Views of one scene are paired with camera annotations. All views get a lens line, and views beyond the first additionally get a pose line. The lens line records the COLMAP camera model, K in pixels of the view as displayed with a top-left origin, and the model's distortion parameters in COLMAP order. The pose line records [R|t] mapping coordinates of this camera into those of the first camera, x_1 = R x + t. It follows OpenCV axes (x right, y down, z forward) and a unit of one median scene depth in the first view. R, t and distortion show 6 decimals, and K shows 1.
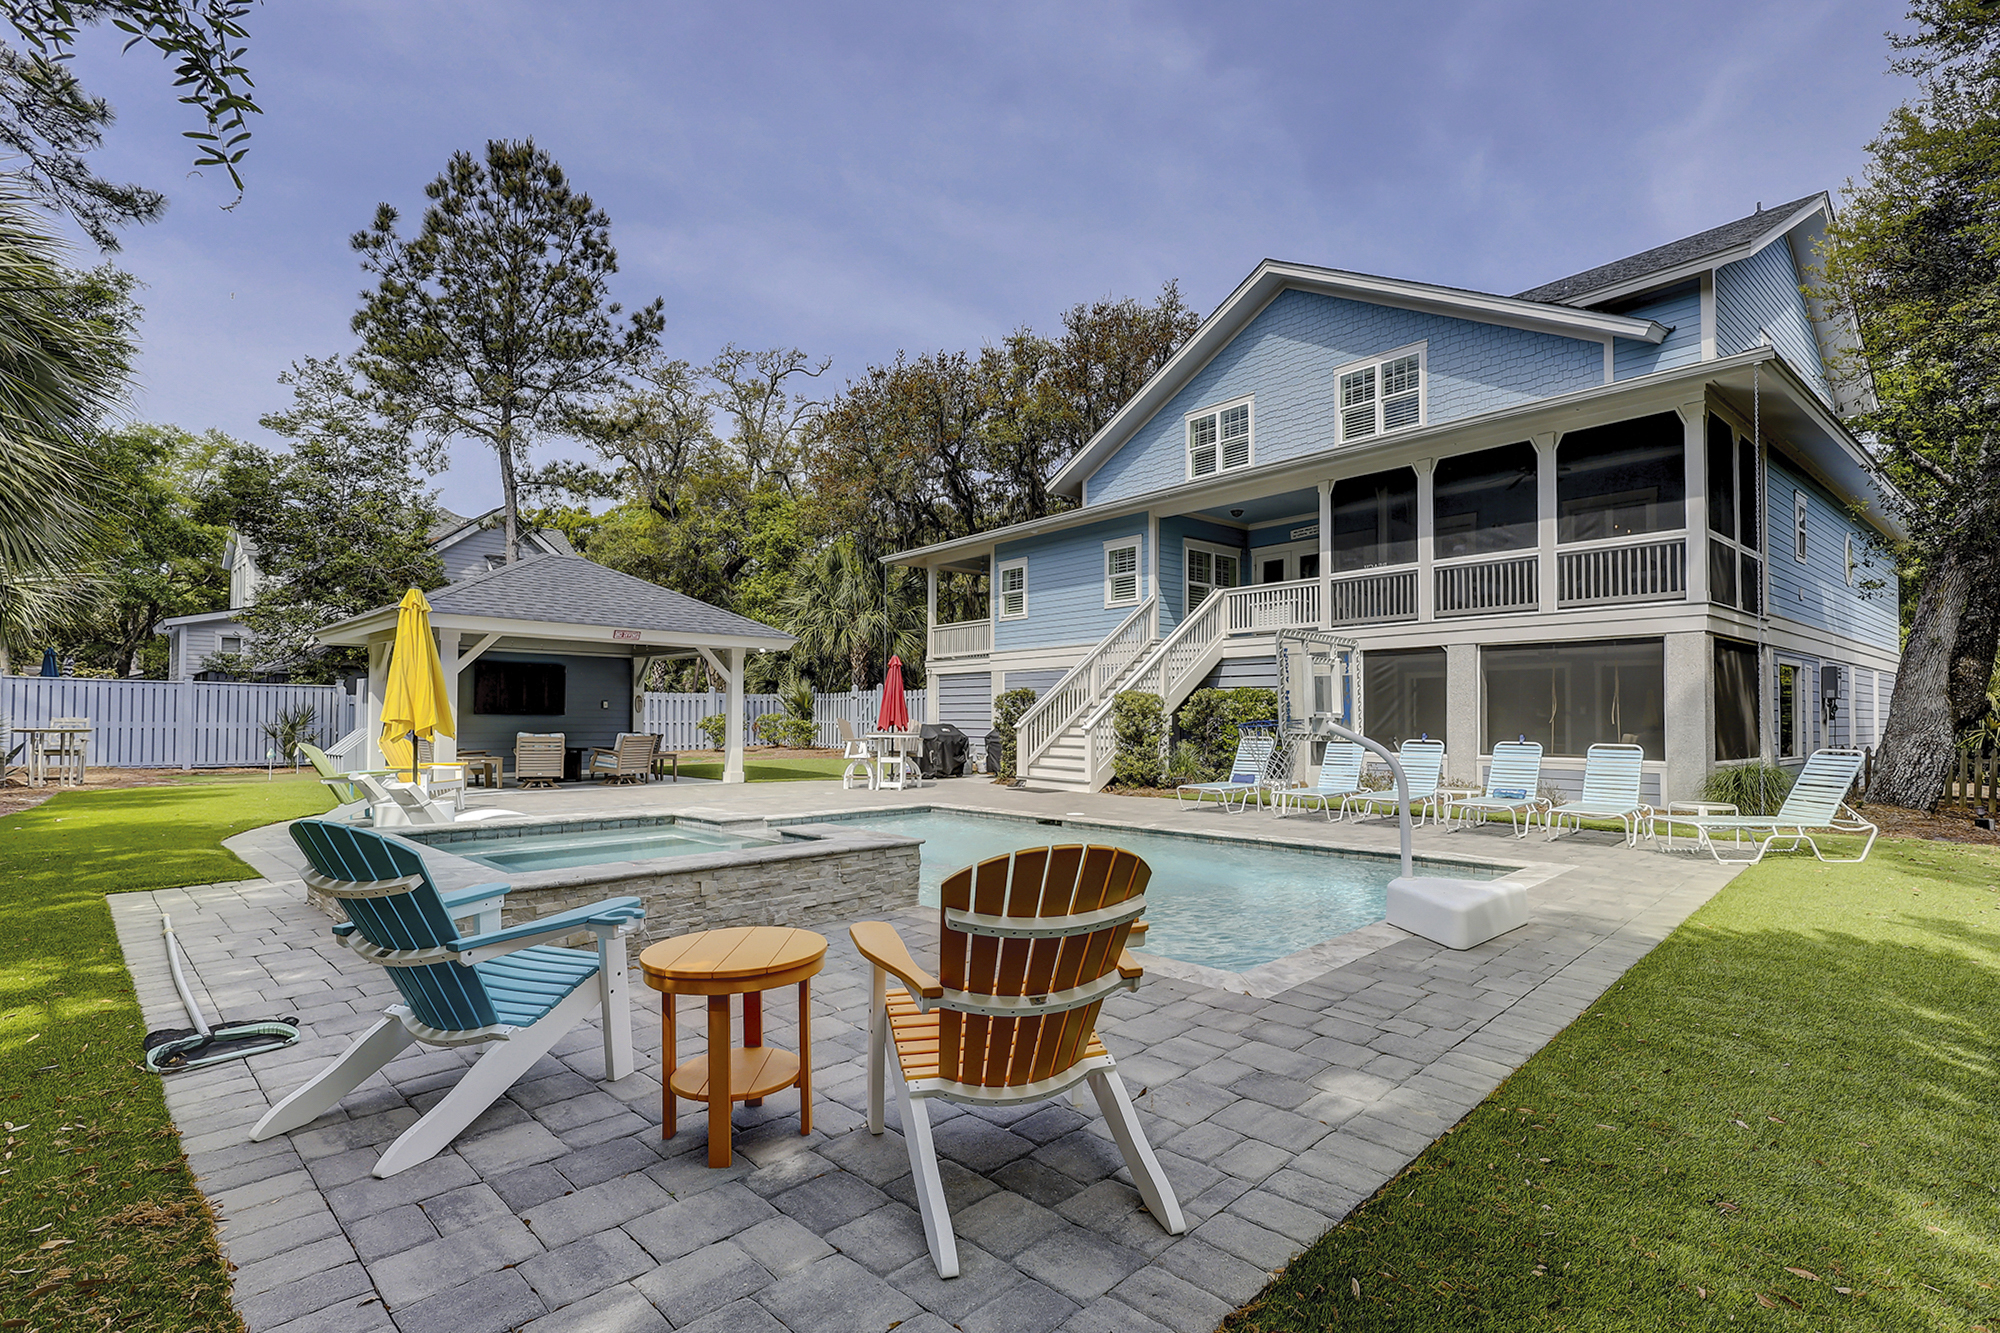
lens RADIAL K [[954.9, 0, 978.9], [0, 954.9, 665.0], [0, 0, 1]] dist [-0.002861, 0.000139]
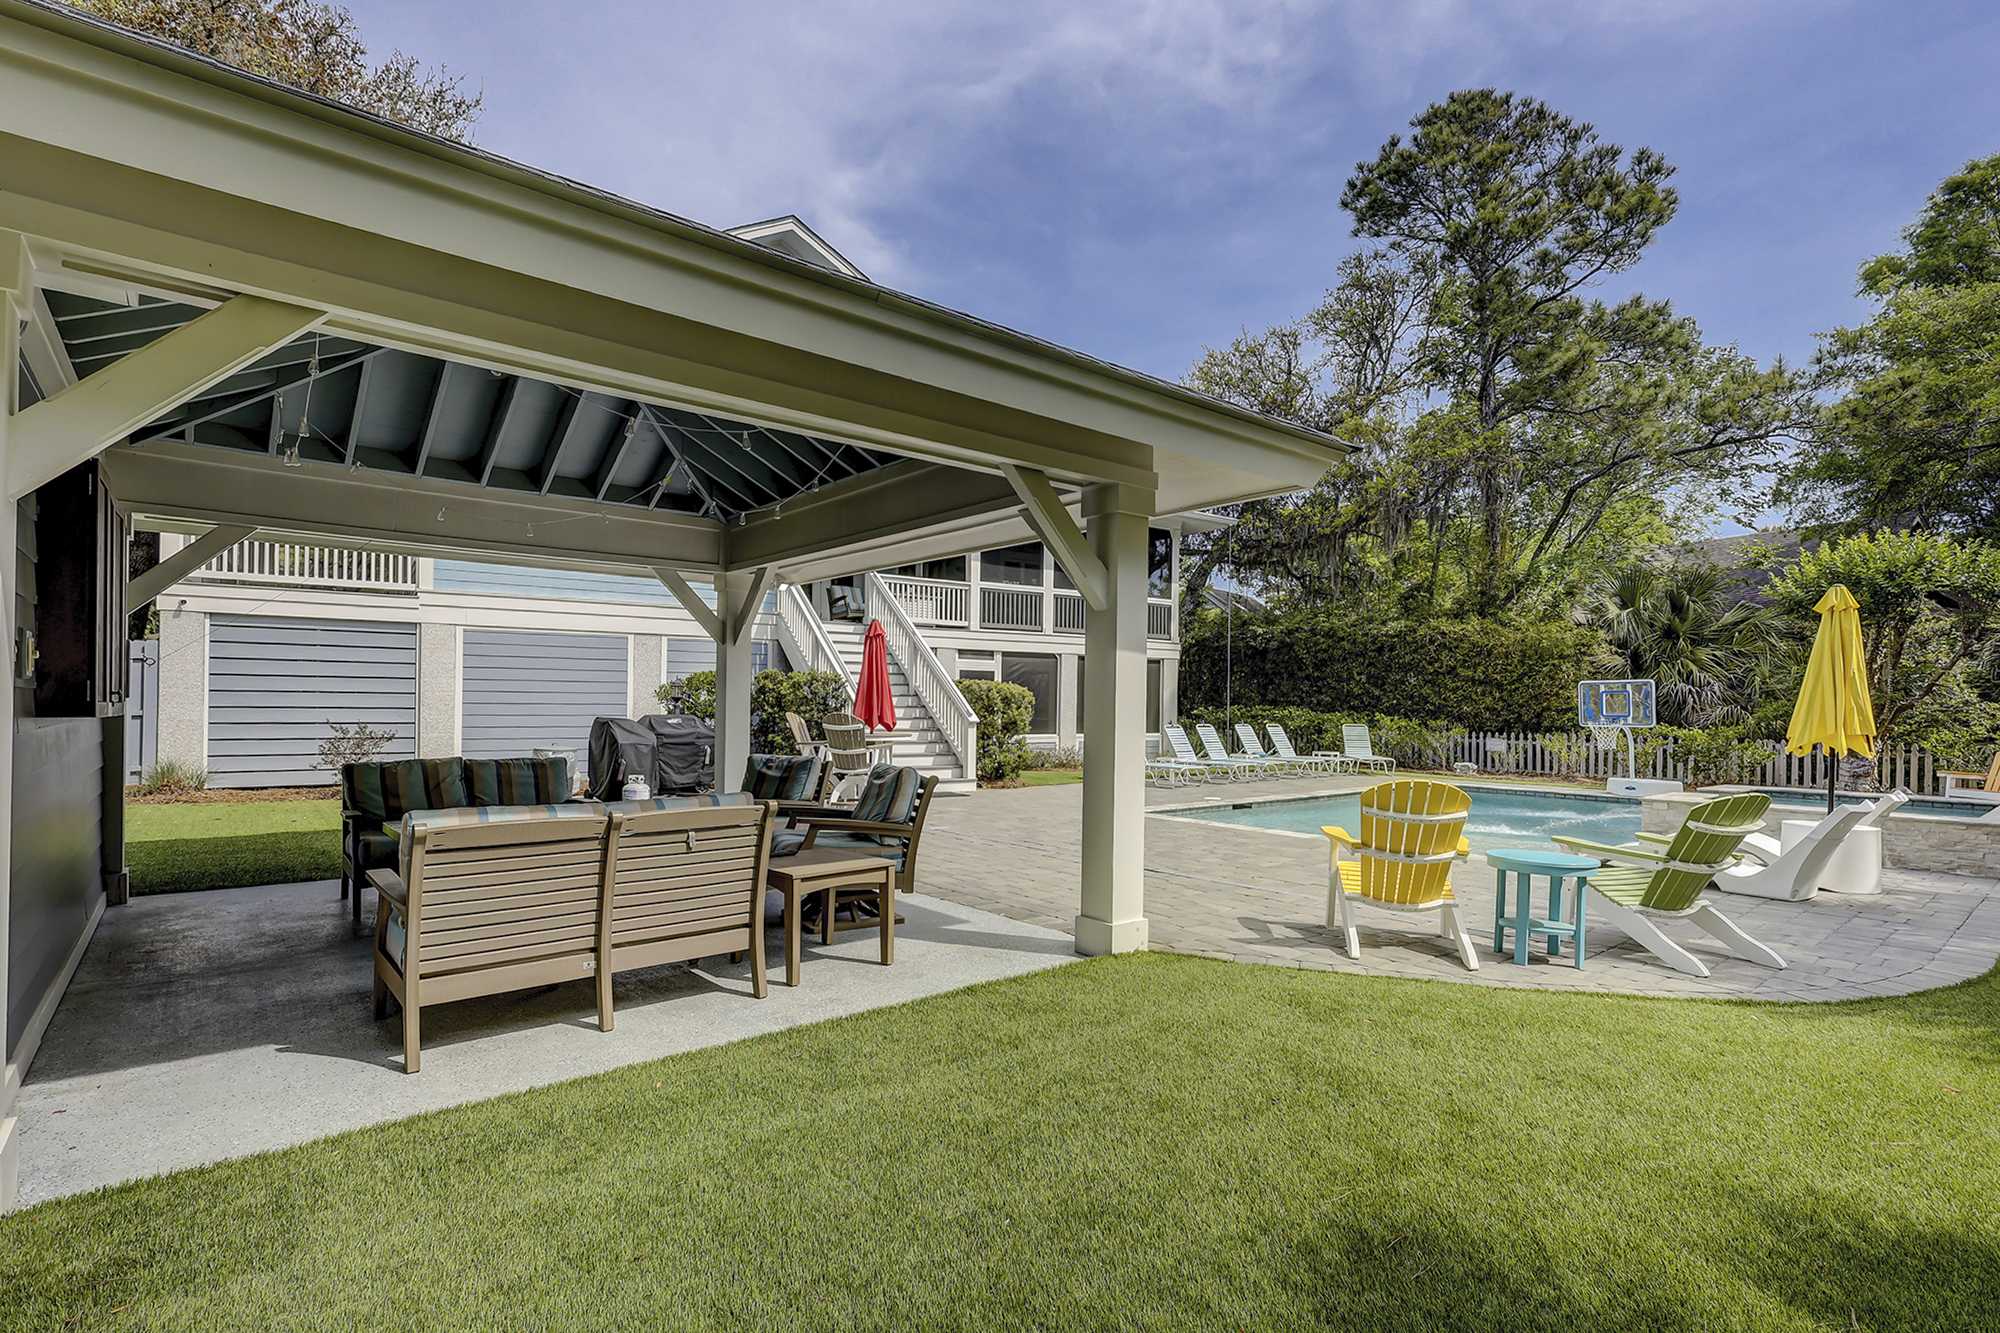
lens RADIAL K [[956.5, 0, 1007.9], [0, 956.5, 704.4], [0, 0, 1]] dist [-0.013492, -0.000312]
pose [[0.070337, -0.006060, 0.997505, -0.721609], [-0.066141, 0.997753, 0.010726, 0.034550], [-0.995328, -0.066731, 0.069778, 0.810966]]
